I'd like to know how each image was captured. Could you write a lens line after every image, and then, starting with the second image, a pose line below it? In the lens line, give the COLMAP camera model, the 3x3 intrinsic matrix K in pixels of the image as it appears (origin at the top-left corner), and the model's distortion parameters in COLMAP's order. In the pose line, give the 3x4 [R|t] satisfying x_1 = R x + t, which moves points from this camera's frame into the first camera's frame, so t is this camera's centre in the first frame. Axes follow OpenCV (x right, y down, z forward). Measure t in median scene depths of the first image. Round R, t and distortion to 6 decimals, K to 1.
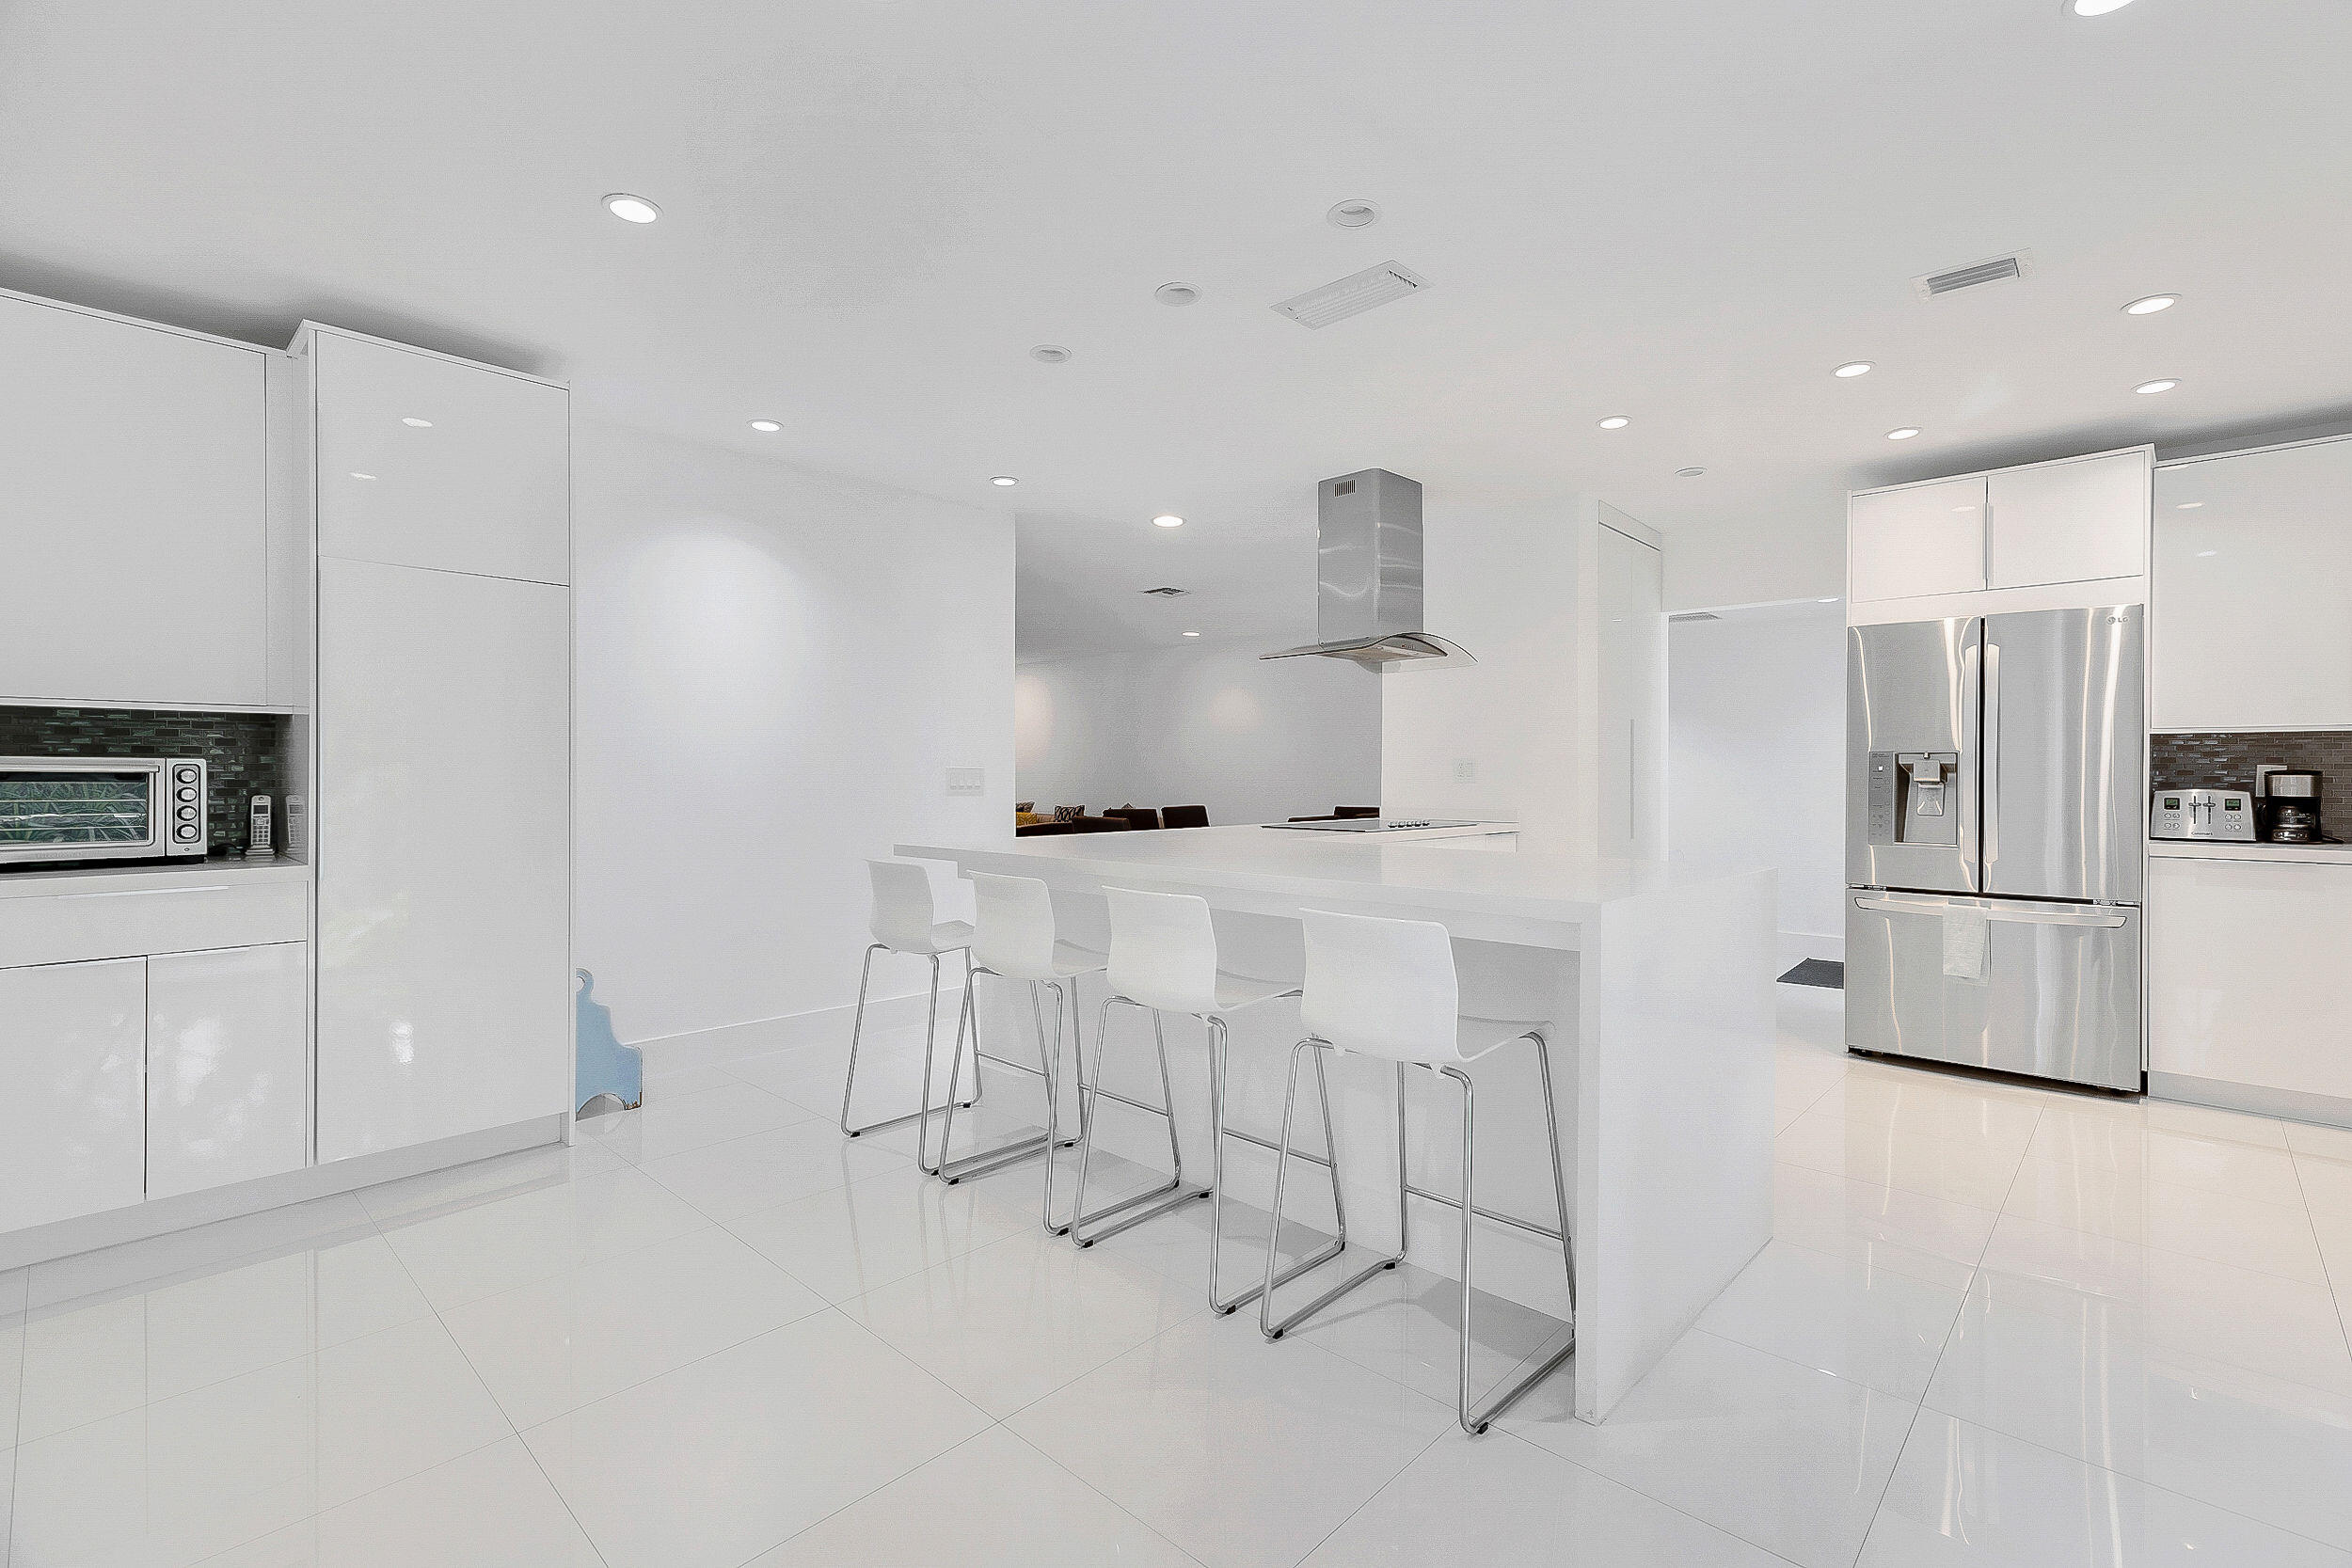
lens RADIAL K [[1061.2, 0, 1173.3], [0, 1061.2, 778.9], [0, 0, 1]] dist [0.018508, 0.000075]
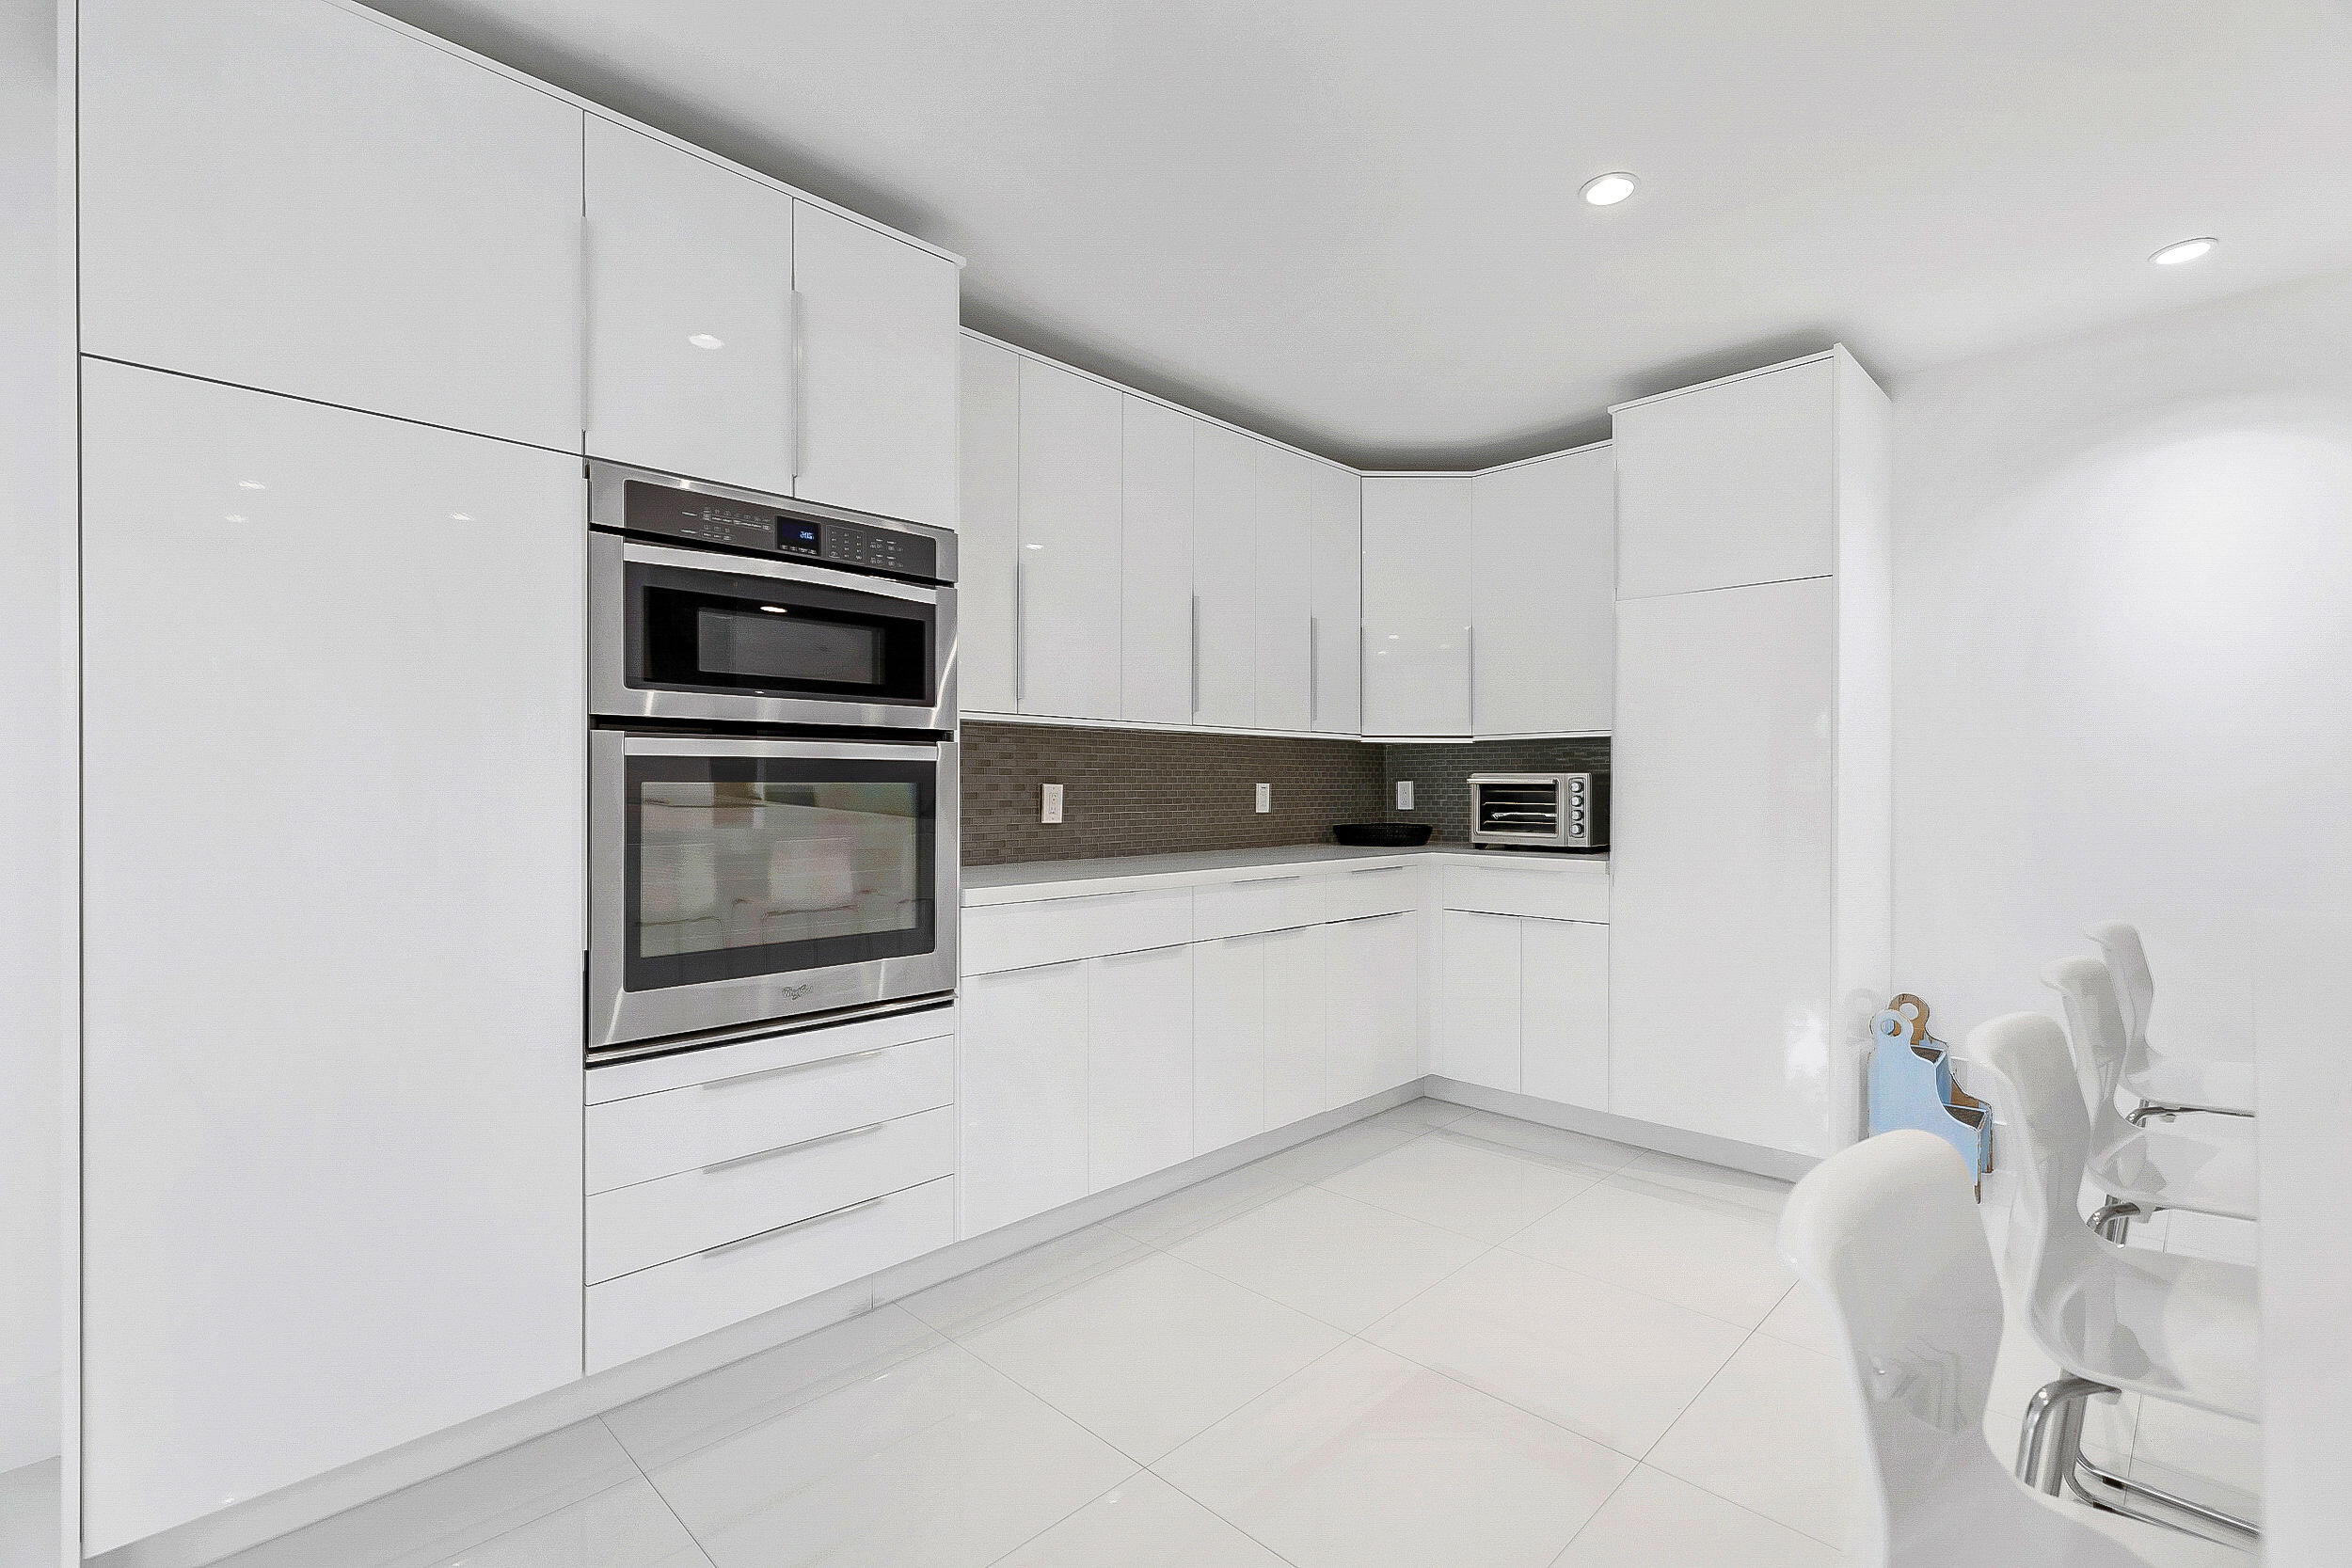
lens RADIAL K [[1061.2, 0, 1191.7], [0, 1061.2, 788.7], [0, 0, 1]] dist [0.018508, 0.000075]
pose [[-0.003315, 0.005522, -0.999979, 0.387318], [-0.004025, 0.999977, 0.005536, -0.005586], [0.999986, 0.004044, -0.003292, 0.535299]]
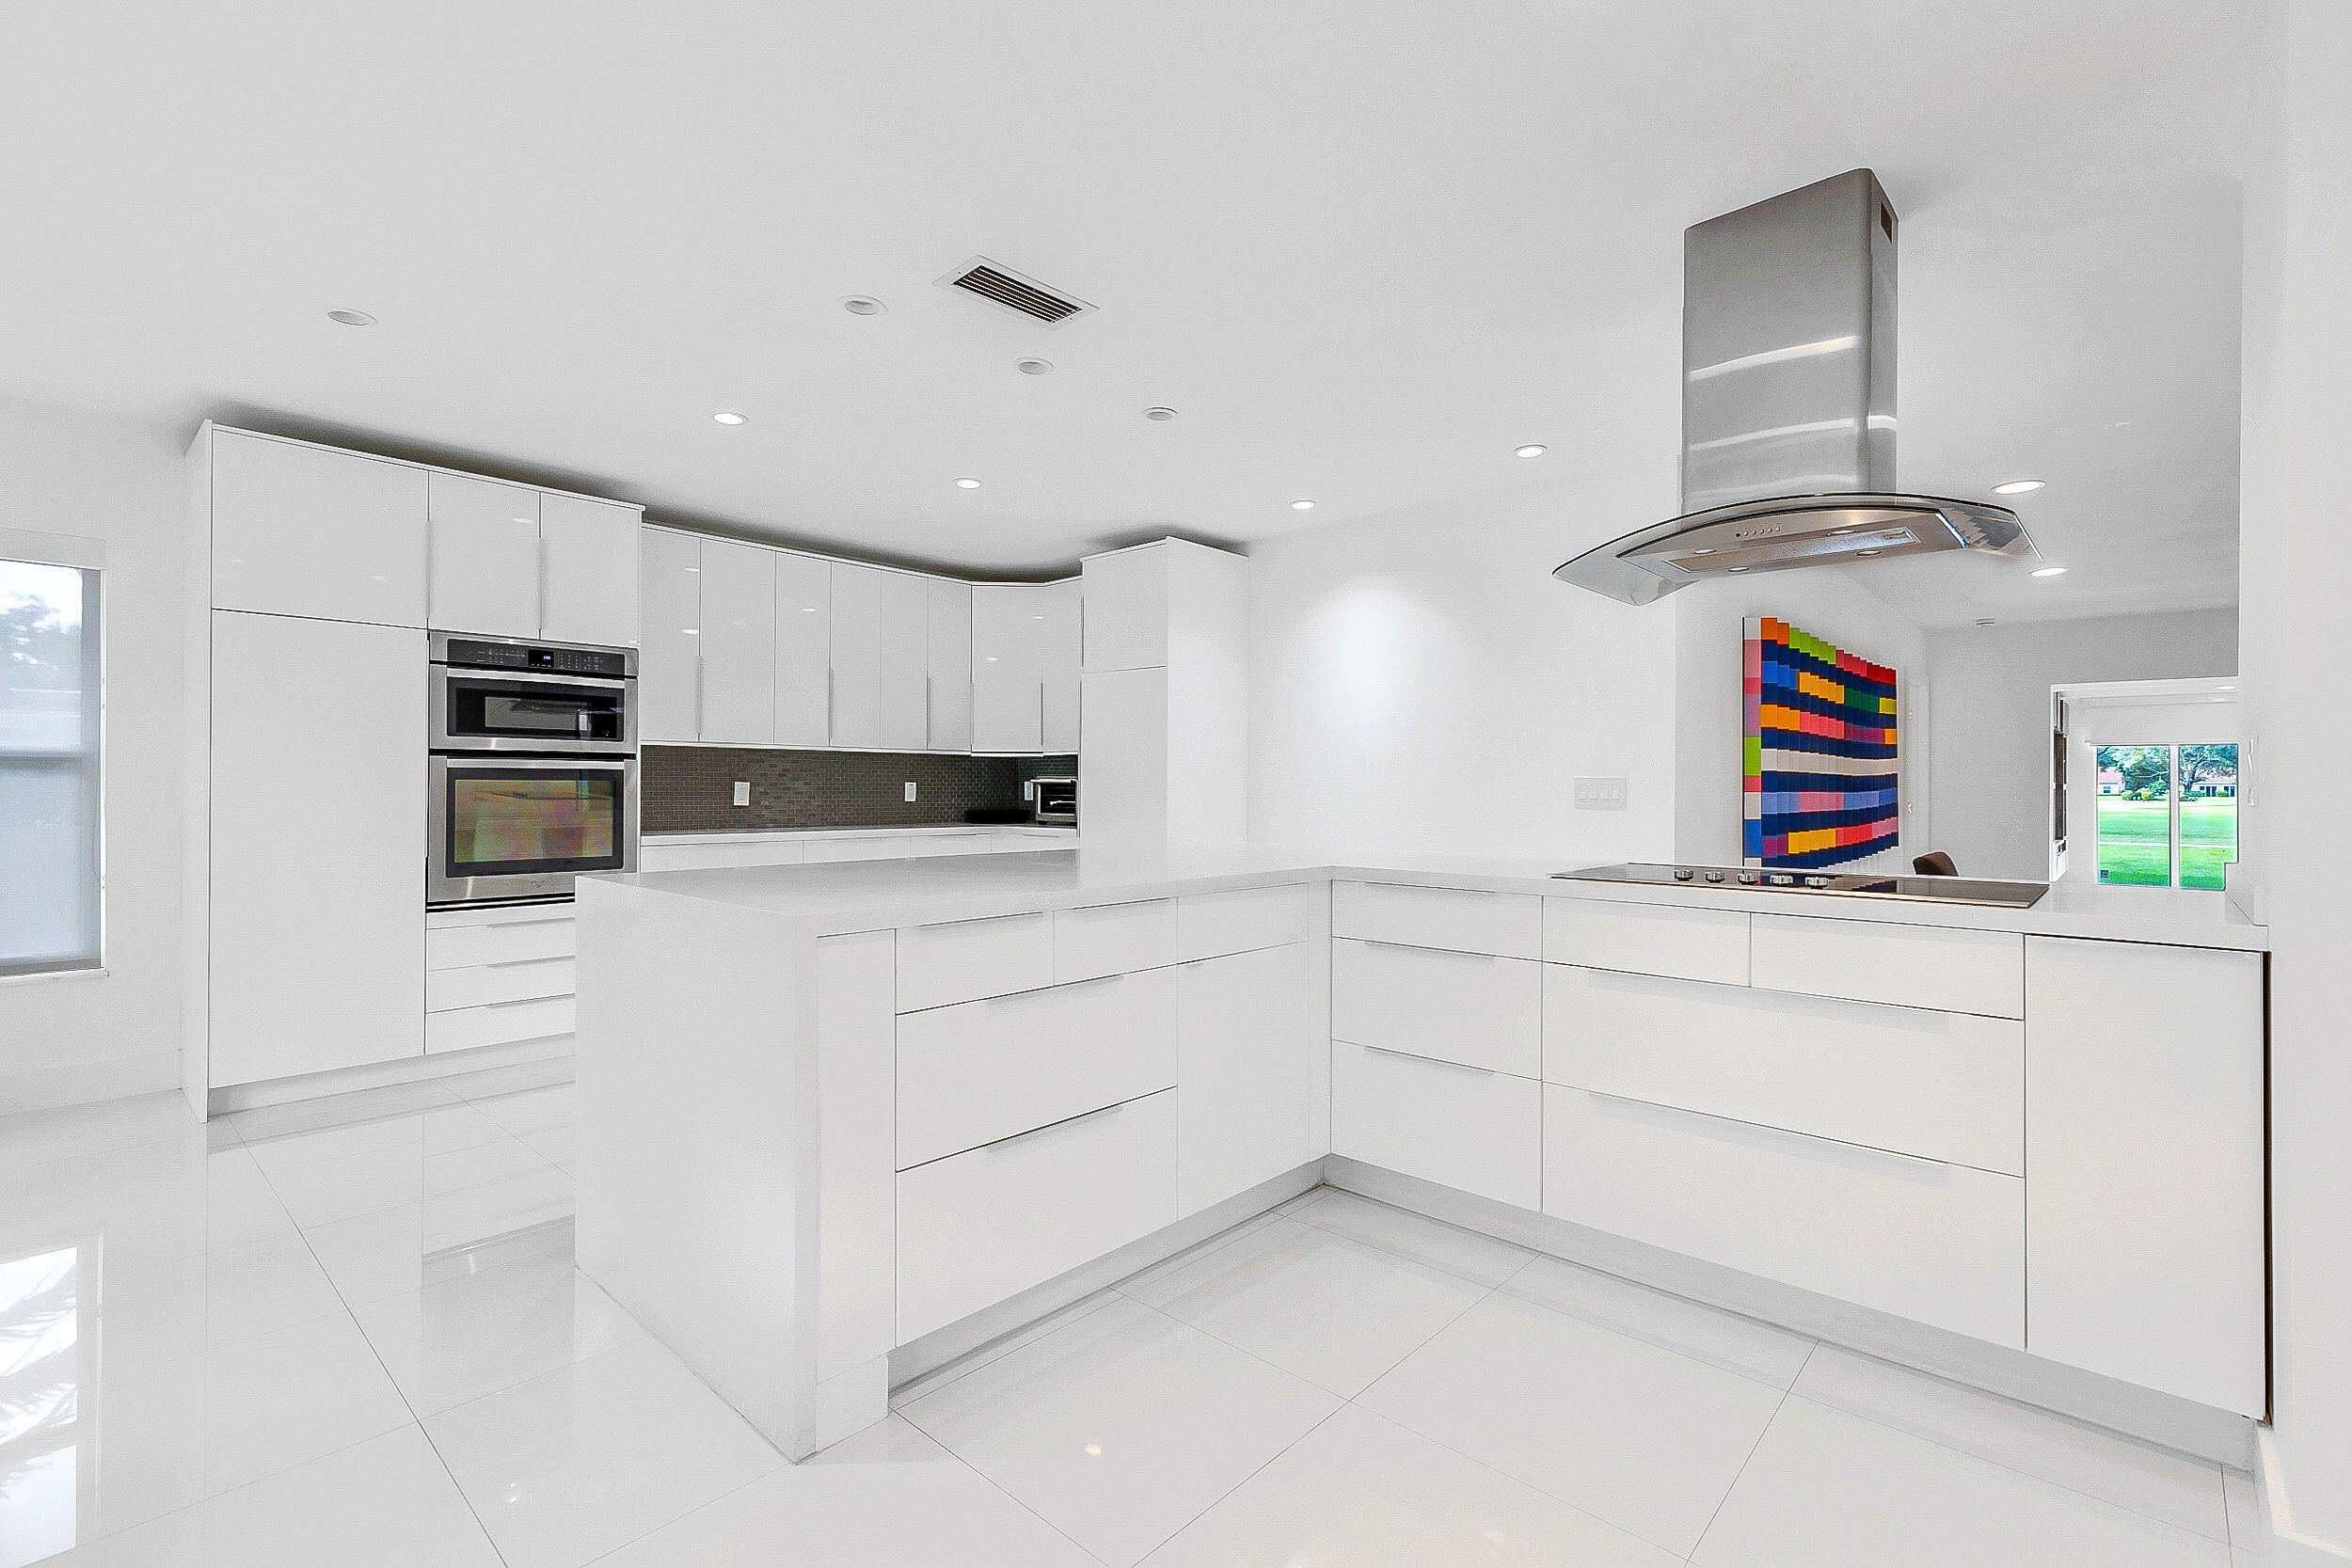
lens RADIAL K [[1061.2, 0, 1164.7], [0, 1061.2, 784.2], [0, 0, 1]] dist [0.018508, 0.000075]
pose [[0.009604, 0.000294, -0.999954, 1.187482], [-0.006625, 0.999978, 0.000230, -0.005660], [0.999932, 0.006623, 0.009605, 1.145156]]
